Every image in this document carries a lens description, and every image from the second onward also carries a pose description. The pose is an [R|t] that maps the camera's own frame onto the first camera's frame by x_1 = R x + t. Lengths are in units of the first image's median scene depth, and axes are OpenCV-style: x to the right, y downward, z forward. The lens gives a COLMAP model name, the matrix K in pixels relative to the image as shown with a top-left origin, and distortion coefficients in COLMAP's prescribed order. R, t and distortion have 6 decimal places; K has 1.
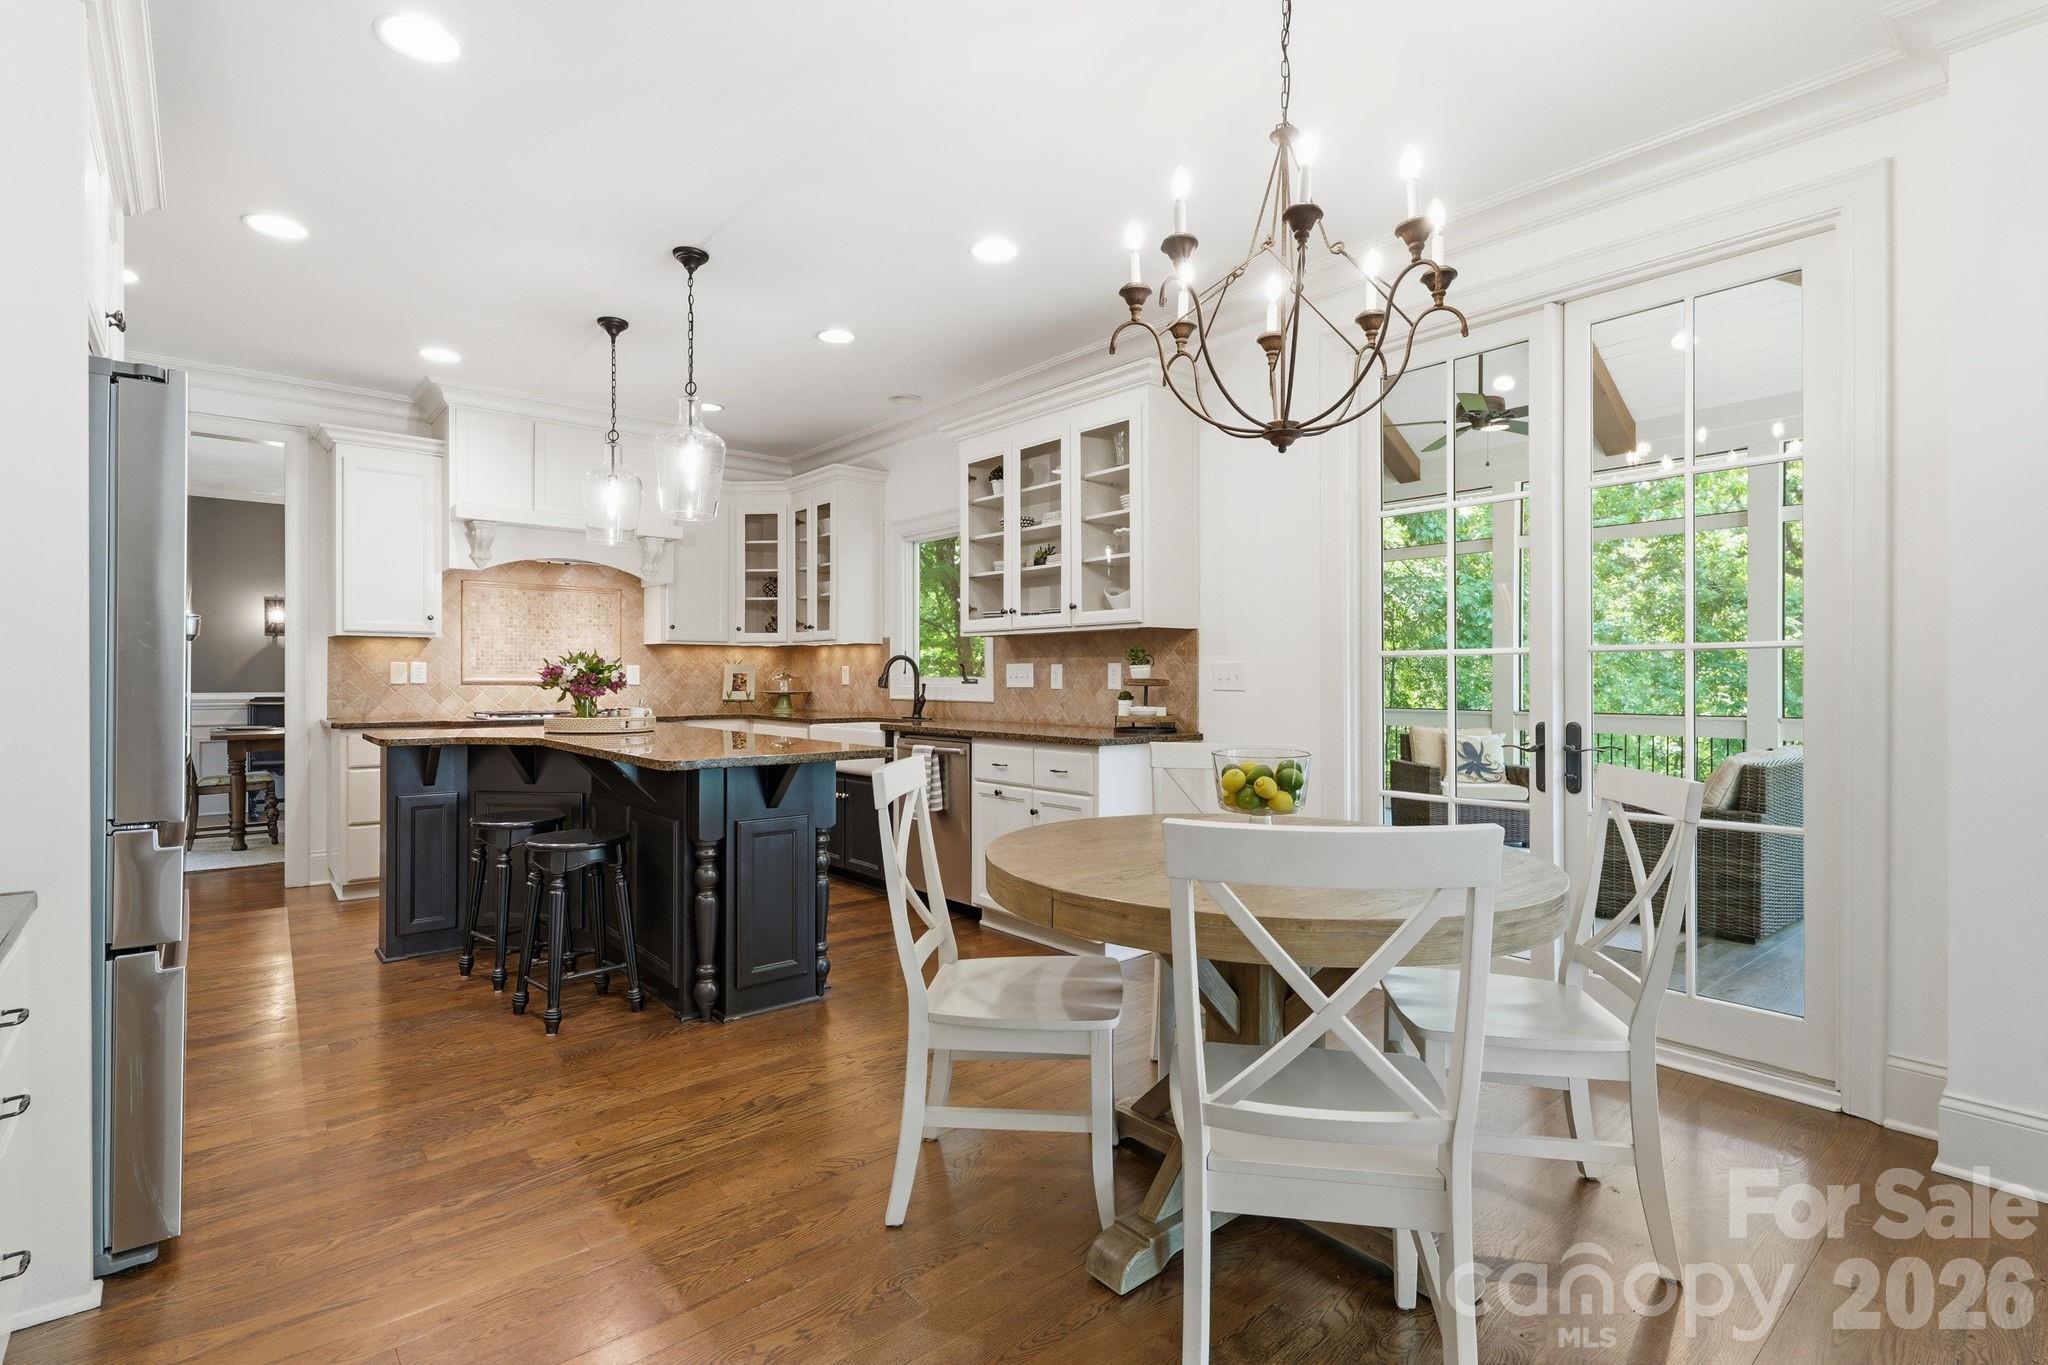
lens RADIAL K [[967.7, 0, 1012.9], [0, 967.7, 677.9], [0, 0, 1]] dist [0.002965, 0.001473]
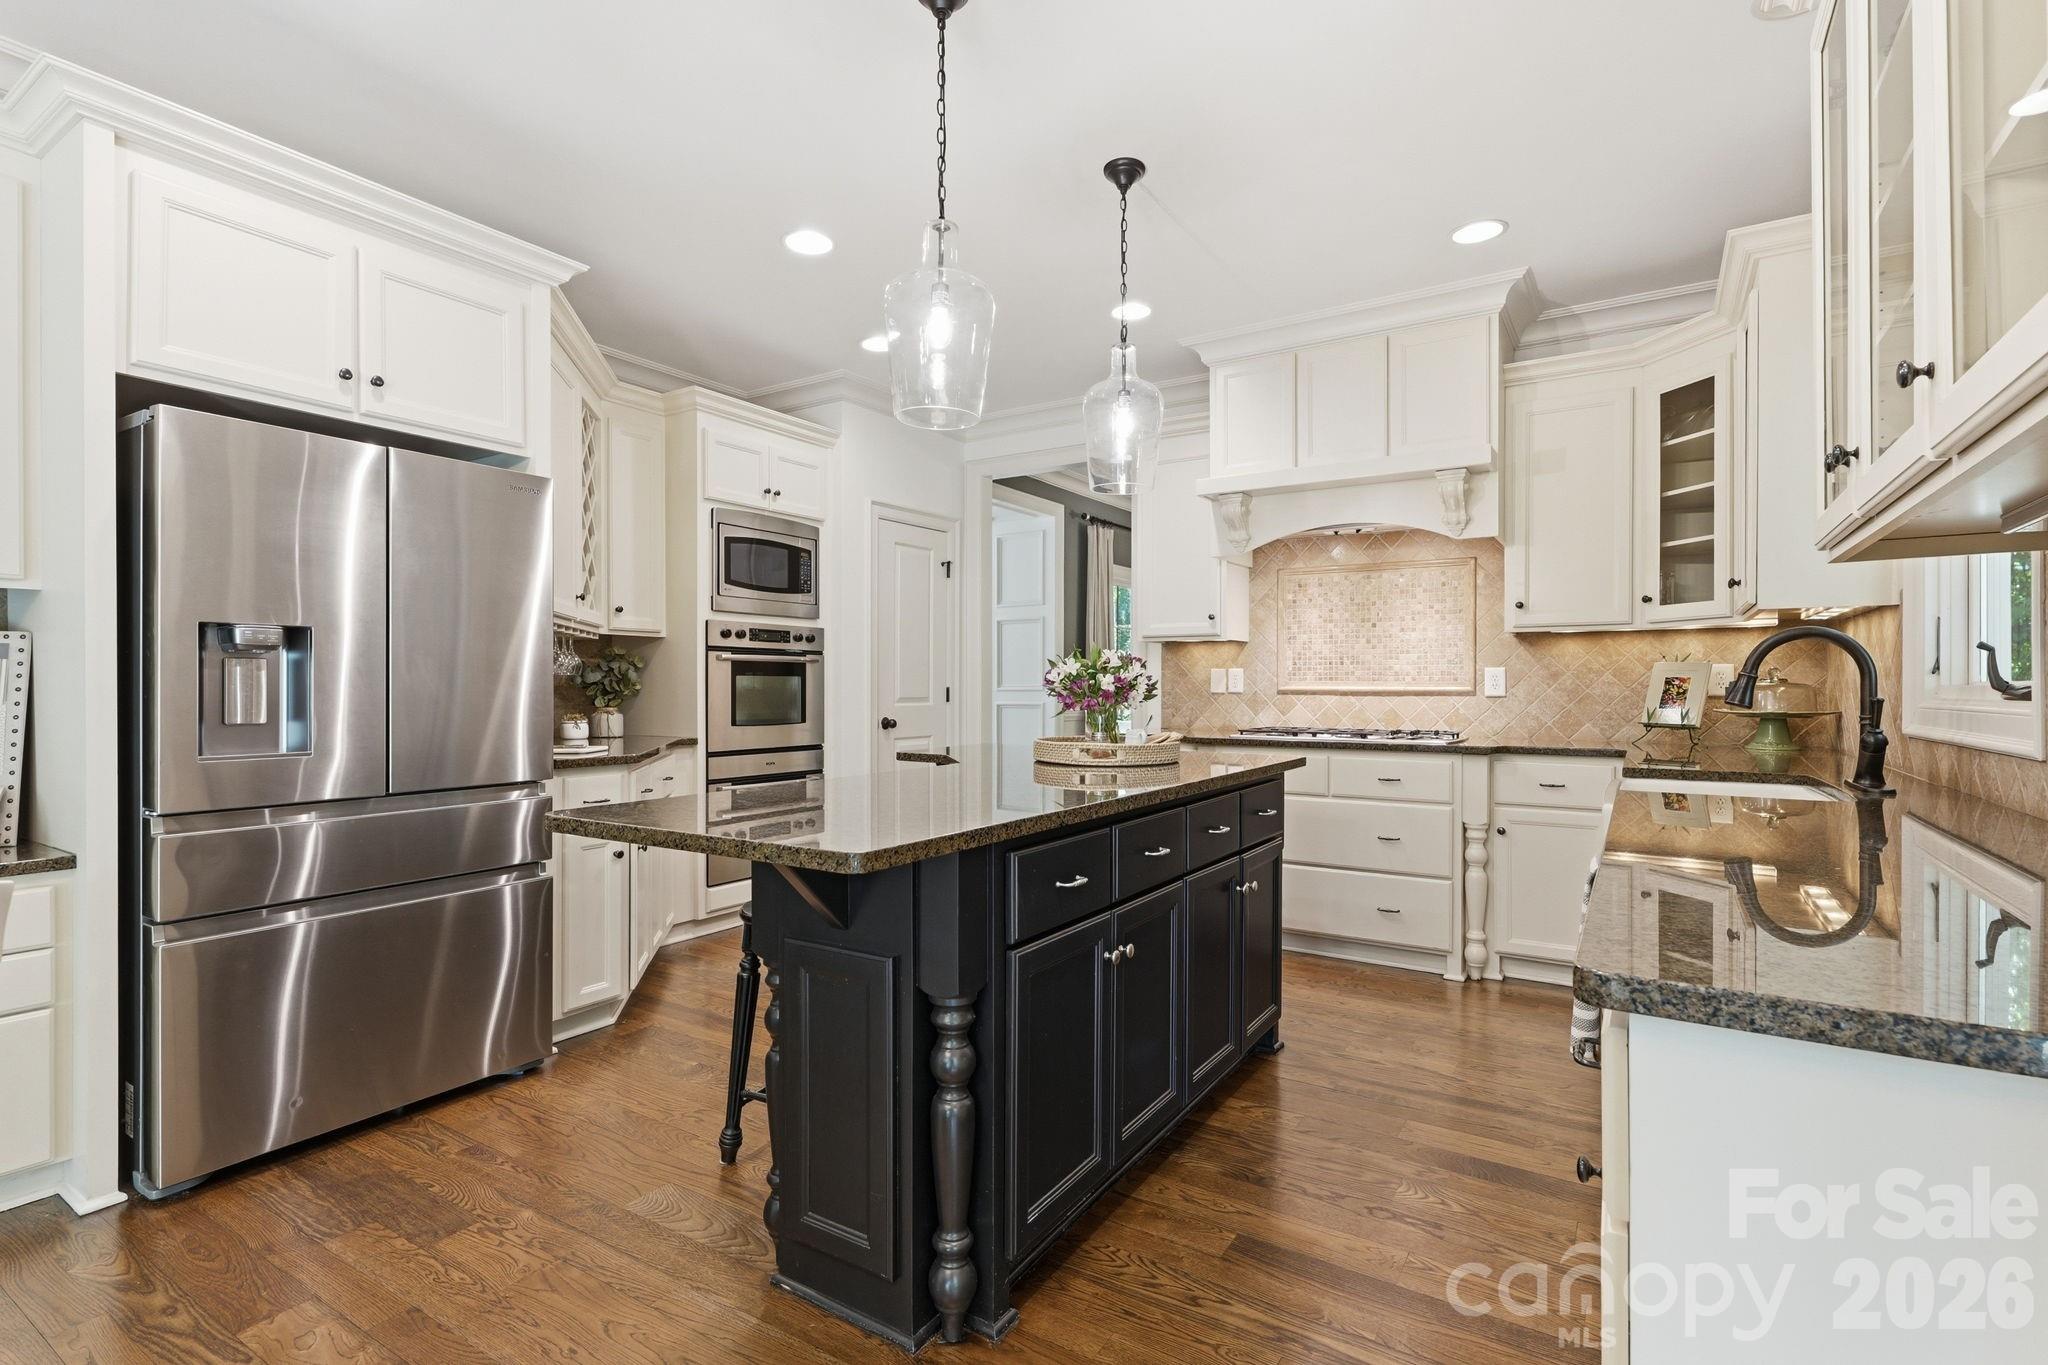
lens RADIAL K [[967.7, 0, 1032.7], [0, 967.7, 678.0], [0, 0, 1]] dist [0.002965, 0.001473]
pose [[0.306786, -0.009710, -0.951729, 0.173381], [-0.001546, 0.999942, -0.010700, 0.002440], [0.951777, 0.004754, 0.306753, 0.563791]]
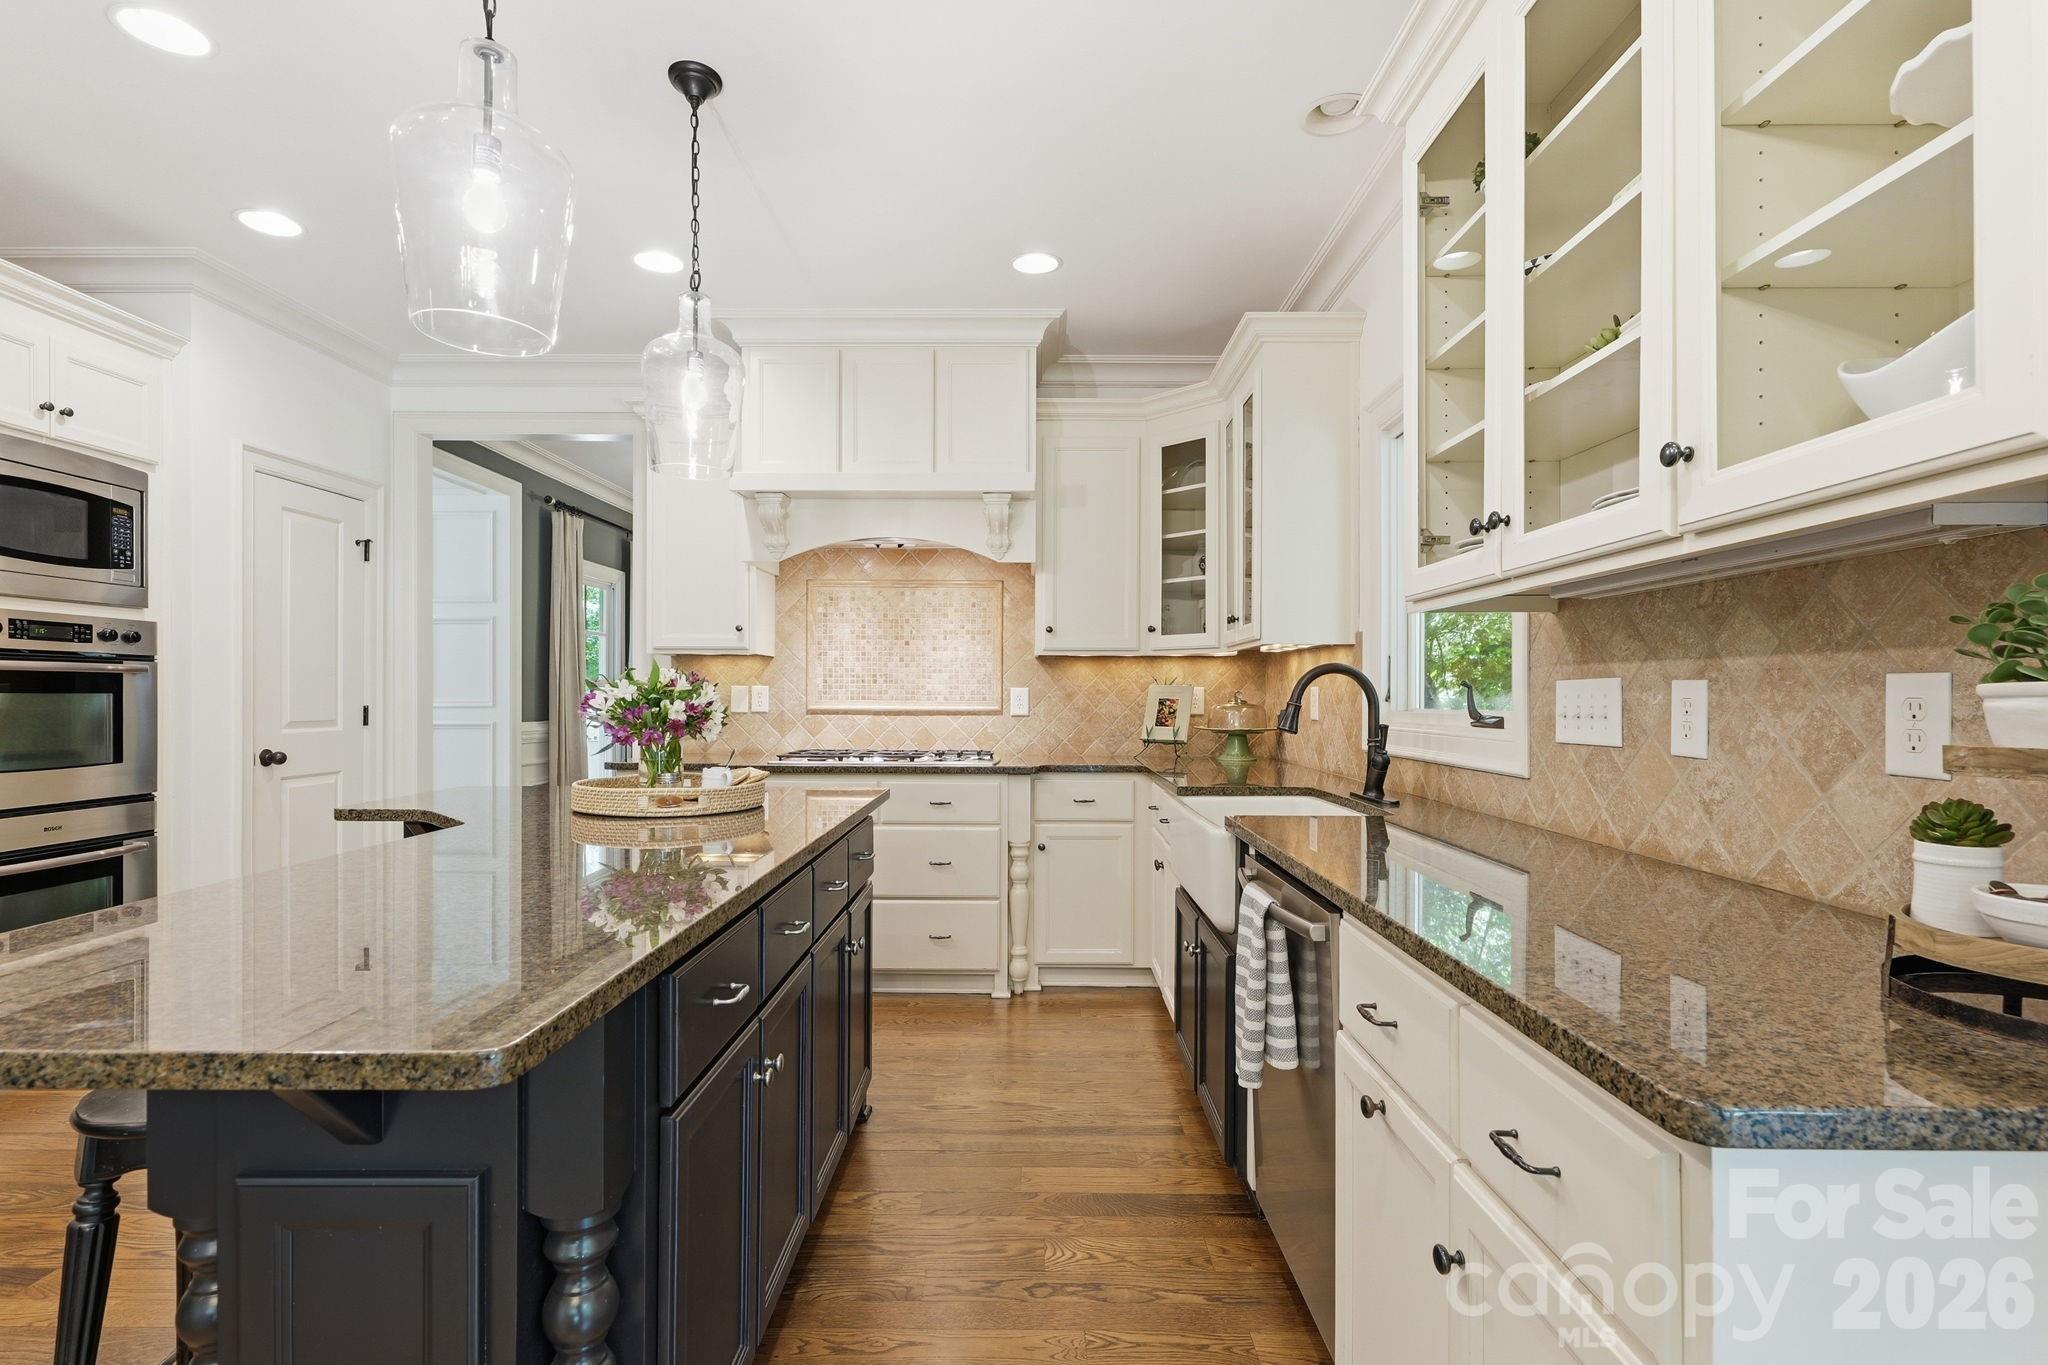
lens RADIAL K [[967.7, 0, 1028.8], [0, 967.7, 692.7], [0, 0, 1]] dist [0.002965, 0.001473]
pose [[0.766772, -0.001473, -0.641918, 0.074476], [-0.002070, 0.999986, -0.004768, -0.006955], [0.641917, 0.004985, 0.766758, 0.538208]]
